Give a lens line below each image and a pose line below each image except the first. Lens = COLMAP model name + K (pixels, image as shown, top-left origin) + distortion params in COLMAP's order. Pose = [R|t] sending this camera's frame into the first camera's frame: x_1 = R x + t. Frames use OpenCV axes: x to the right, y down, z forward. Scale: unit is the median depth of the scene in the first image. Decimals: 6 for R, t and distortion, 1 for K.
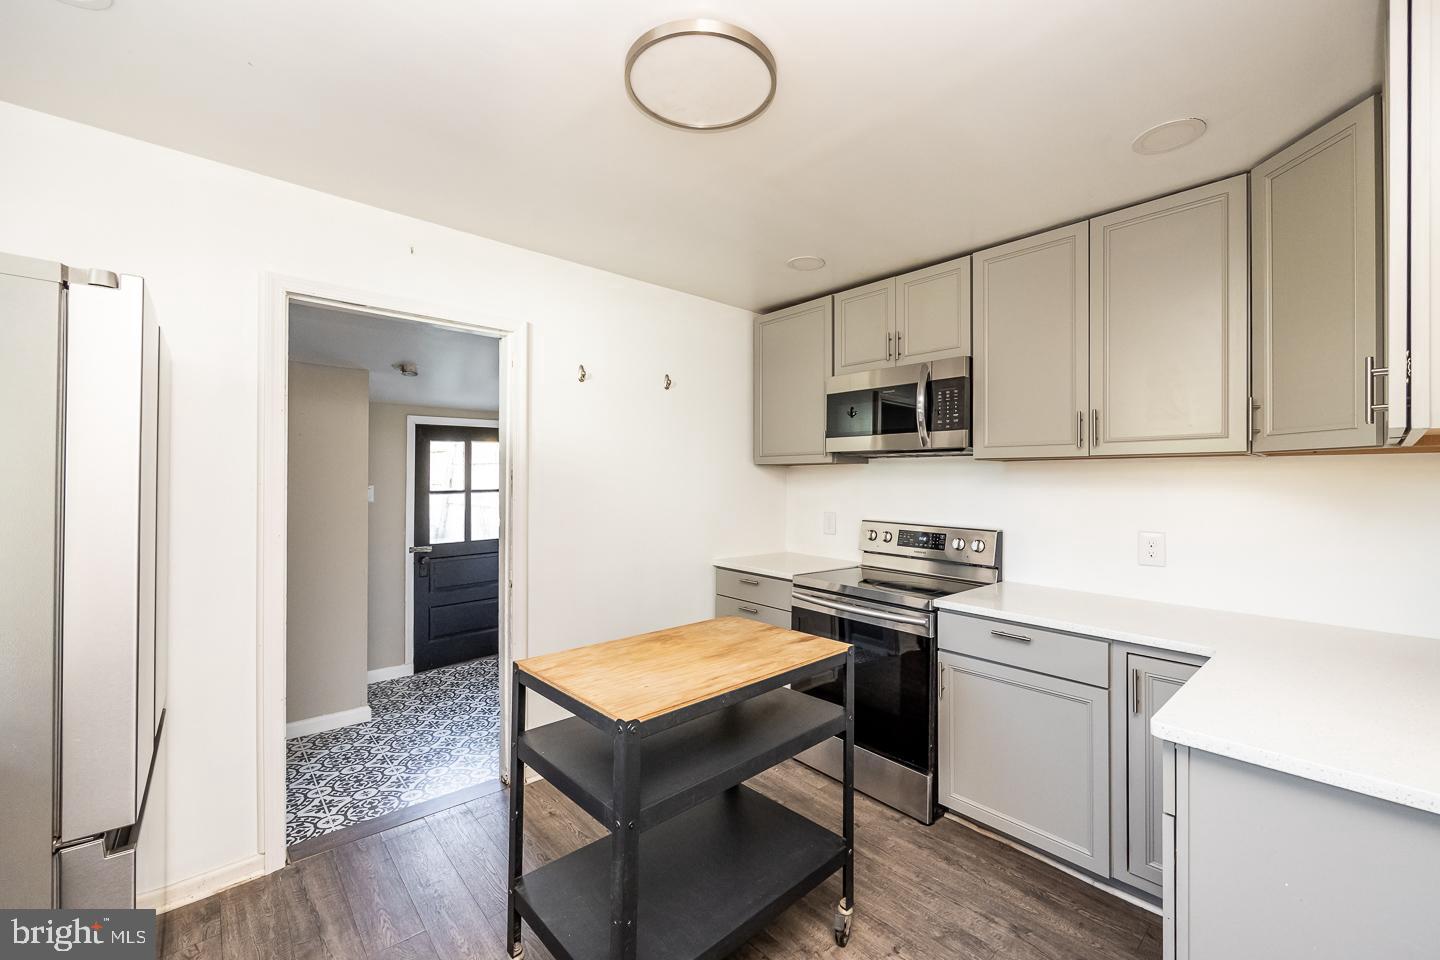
lens RADIAL K [[582.6, 0, 730.8], [0, 582.6, 480.1], [0, 0, 1]] dist [-0.004341, 0.000916]
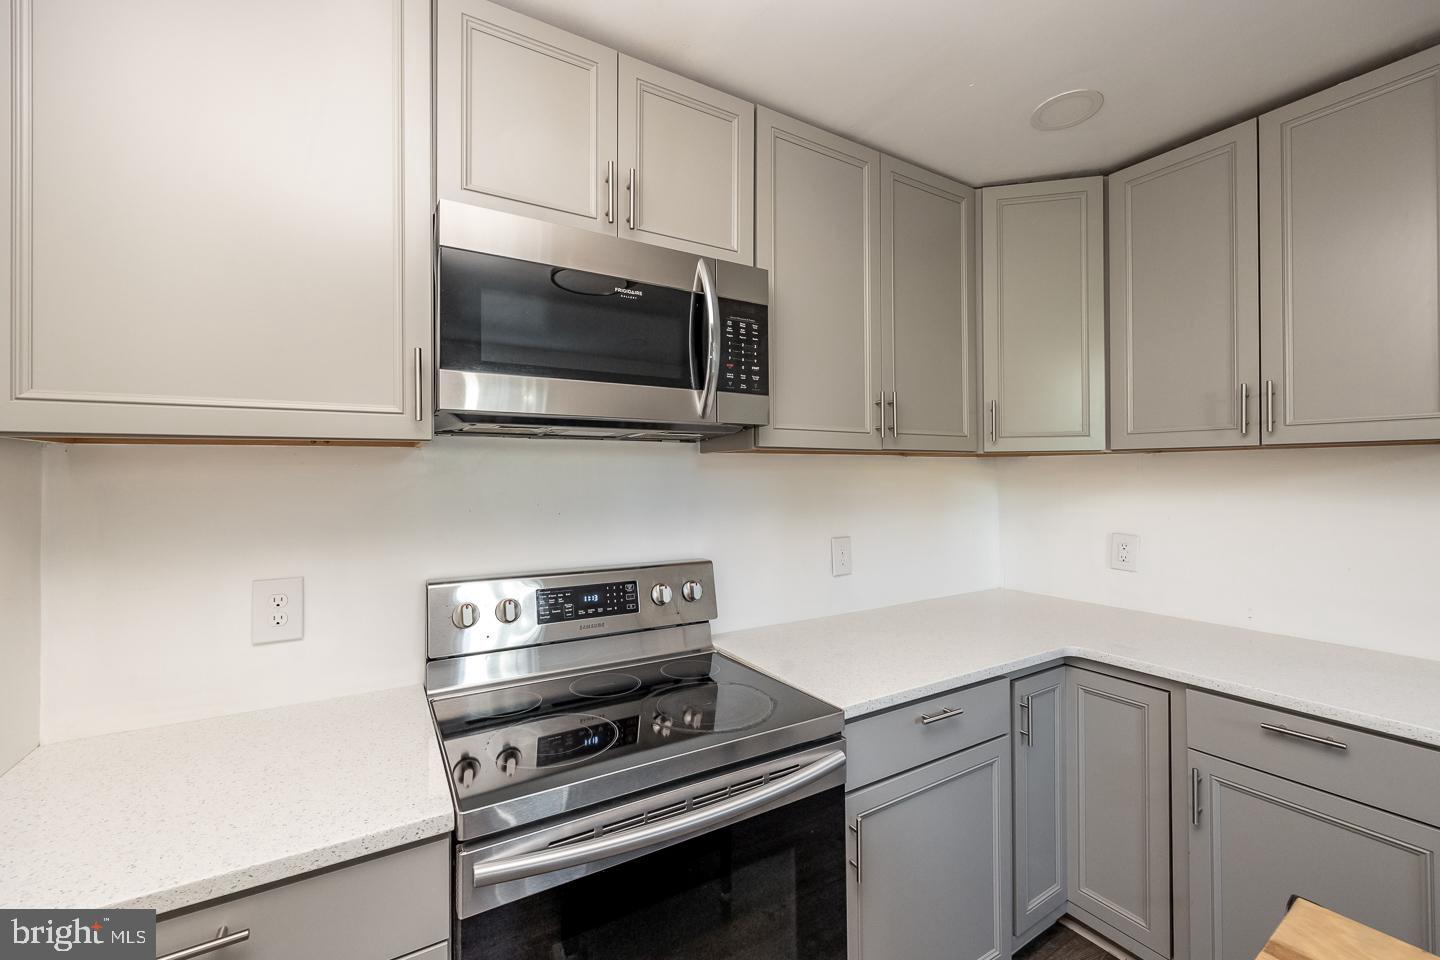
lens RADIAL K [[582.6, 0, 718.8], [0, 582.6, 466.3], [0, 0, 1]] dist [-0.004341, 0.000916]
pose [[0.202015, 0.010680, 0.979324, -0.244439], [0.013006, 0.999823, -0.013586, -0.011643], [-0.979296, 0.015482, 0.201840, 1.263301]]
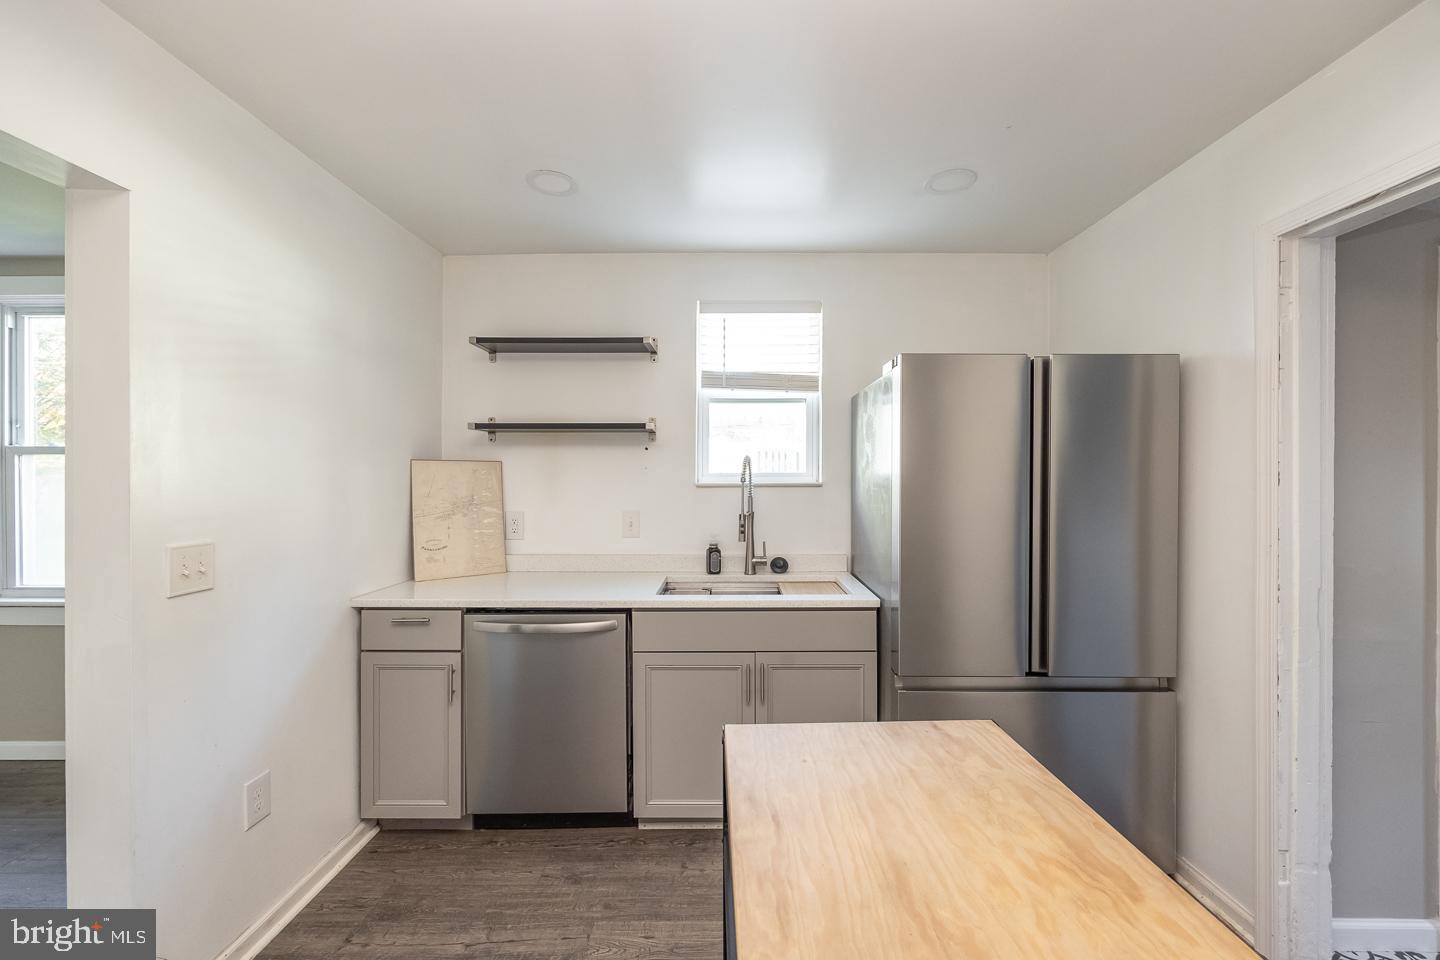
lens RADIAL K [[582.6, 0, 724.2], [0, 582.6, 484.9], [0, 0, 1]] dist [-0.004341, 0.000916]
pose [[-0.687562, 0.002011, -0.726123, 0.326824], [-0.006859, 0.999934, 0.009265, 0.010970], [0.726093, 0.011351, -0.687503, 1.066516]]
